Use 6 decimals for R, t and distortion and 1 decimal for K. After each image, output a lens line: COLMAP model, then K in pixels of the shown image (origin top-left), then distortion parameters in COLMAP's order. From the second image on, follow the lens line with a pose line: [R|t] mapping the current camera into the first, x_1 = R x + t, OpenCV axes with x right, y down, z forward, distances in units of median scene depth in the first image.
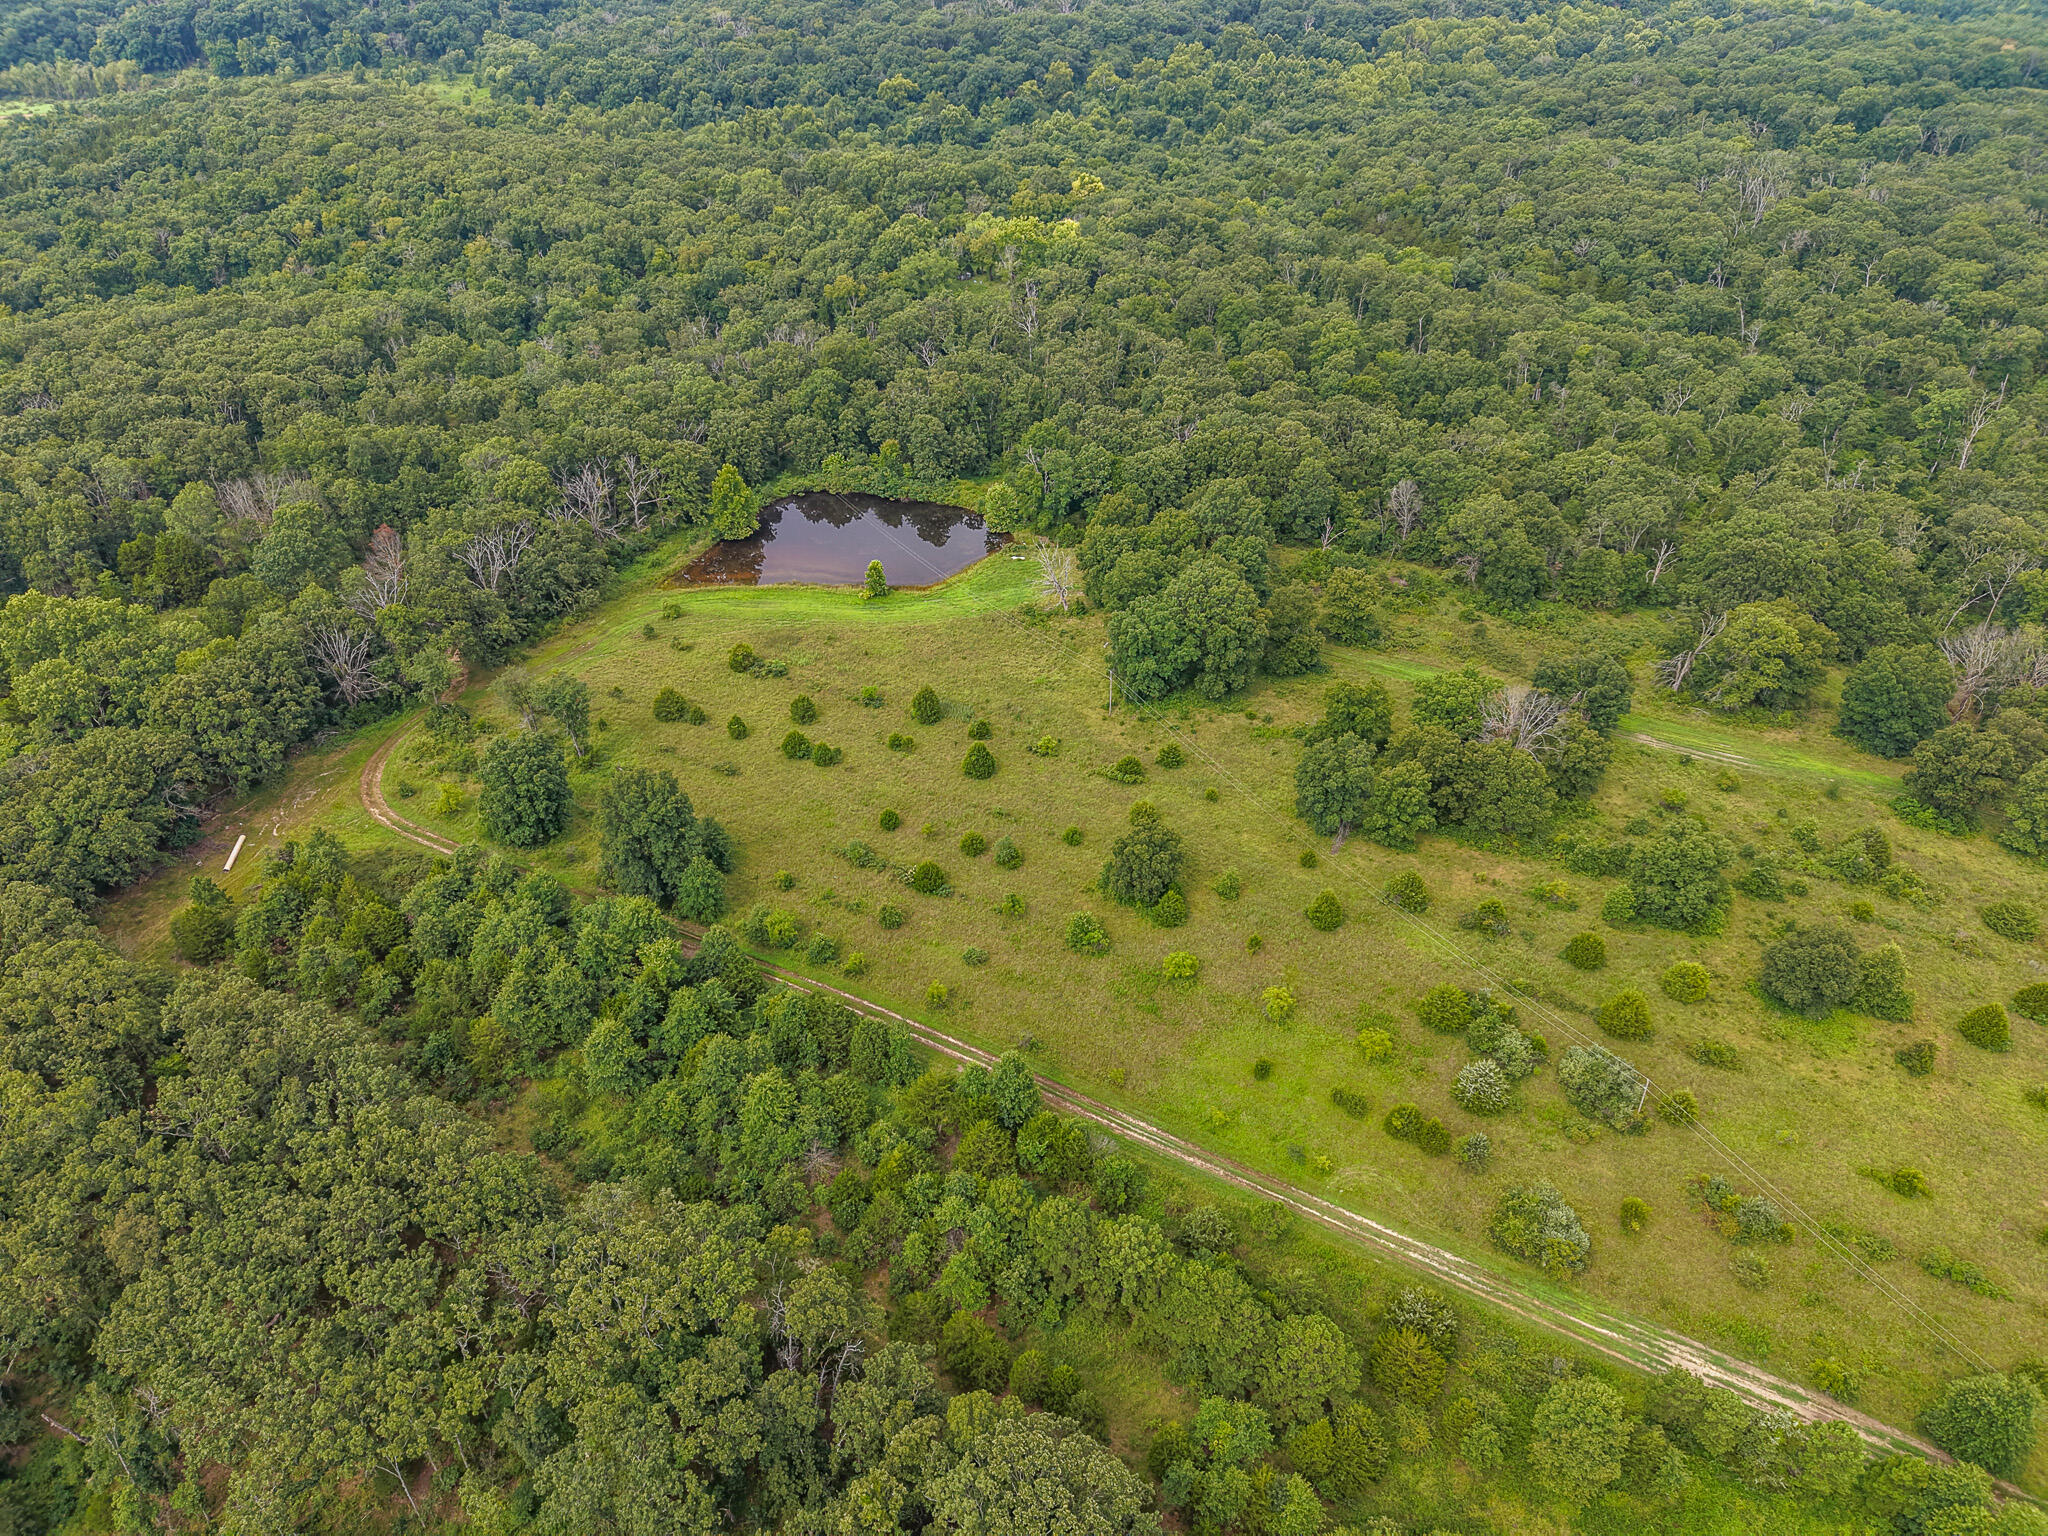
lens RADIAL K [[1372.9, 0, 1024.0], [0, 1372.9, 768.0], [0, 0, 1]] dist [0.025996, -0.019674]
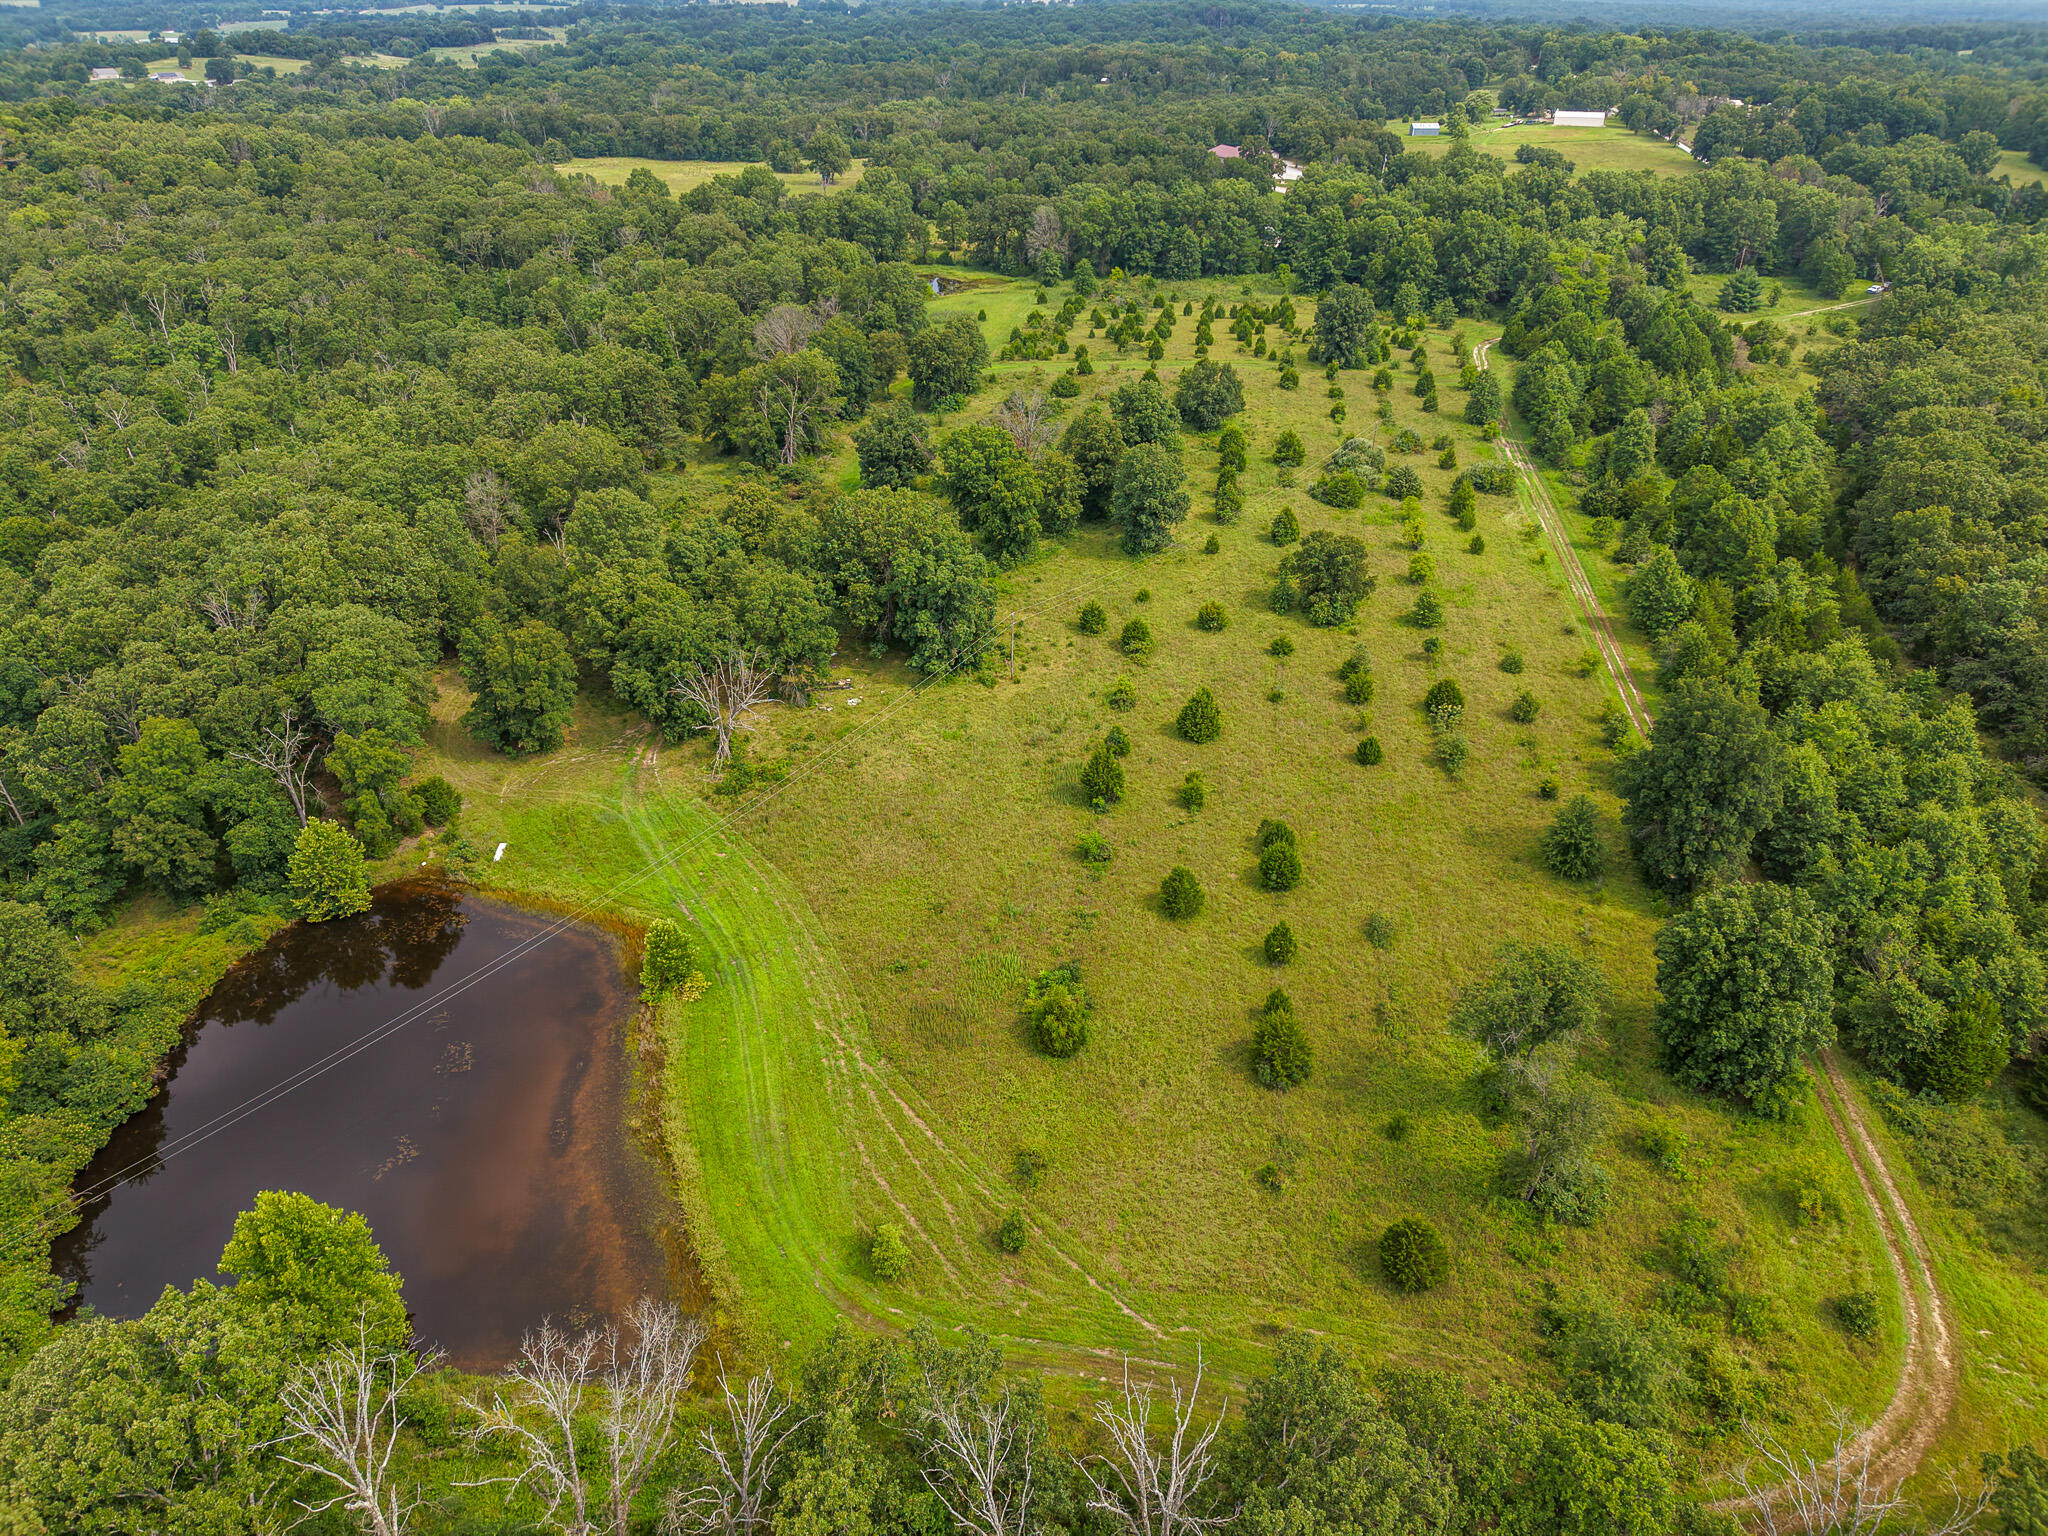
lens RADIAL K [[1372.9, 0, 1024.0], [0, 1372.9, 768.0], [0, 0, 1]] dist [0.025996, -0.019674]
pose [[-0.325776, -0.487888, 0.809837, -0.548459], [0.558505, 0.591825, 0.581218, -0.421024], [-0.762851, 0.641645, 0.079686, 0.915162]]
